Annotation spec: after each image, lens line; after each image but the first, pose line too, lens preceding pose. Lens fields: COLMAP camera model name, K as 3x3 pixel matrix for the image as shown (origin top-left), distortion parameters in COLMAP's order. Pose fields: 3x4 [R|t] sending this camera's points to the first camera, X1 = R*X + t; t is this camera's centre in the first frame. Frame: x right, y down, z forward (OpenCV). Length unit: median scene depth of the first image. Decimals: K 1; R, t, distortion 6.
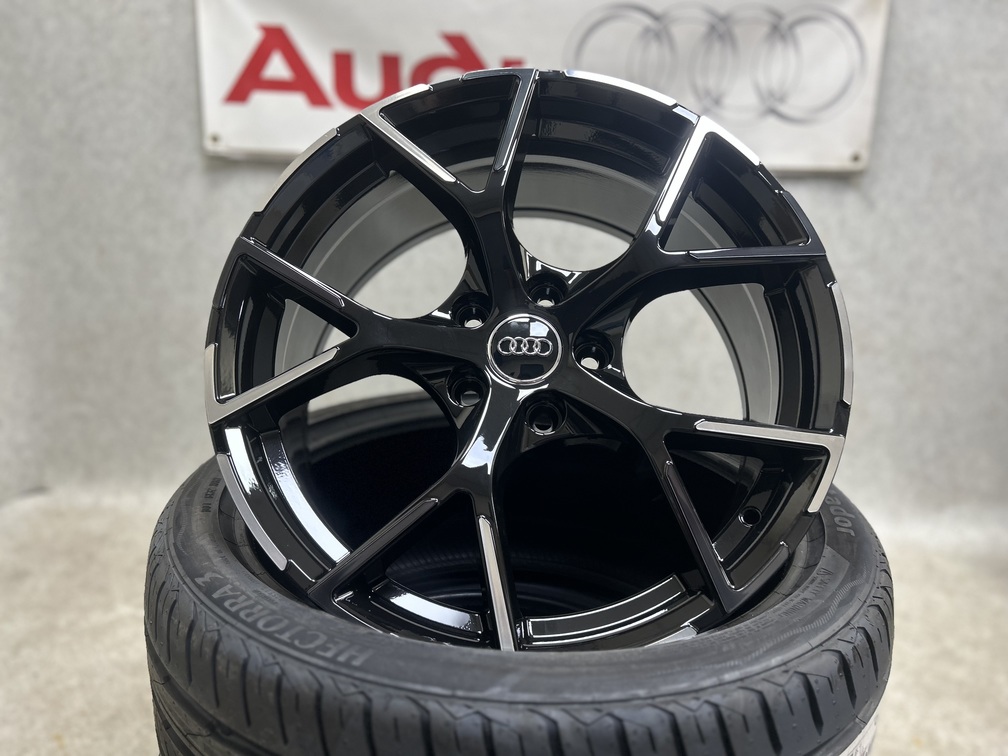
lens RADIAL K [[750.9, 0, 487.3], [0, 750.9, 376.6], [0, 0, 1]] dist [0.011088, 0.004784]
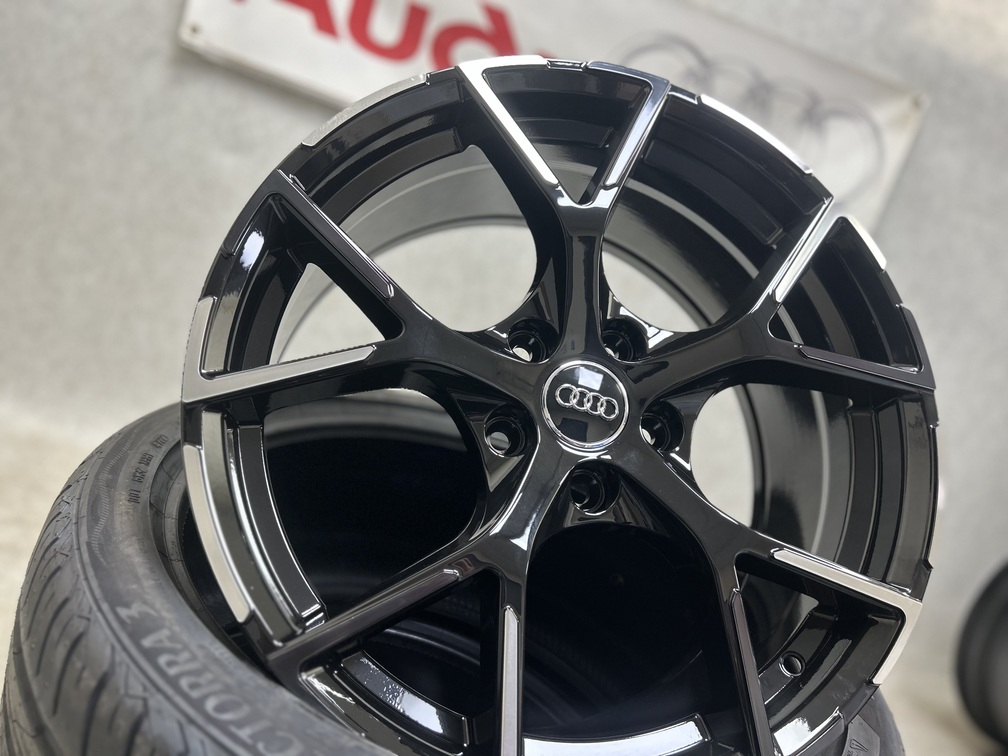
lens RADIAL K [[750.9, 0, 487.3], [0, 750.9, 376.6], [0, 0, 1]] dist [0.011088, 0.004784]
pose [[0.952580, 0.257400, 0.162285, -0.209063], [-0.259573, 0.965690, -0.008038, -0.033544], [-0.158786, -0.034468, 0.986711, 0.214998]]
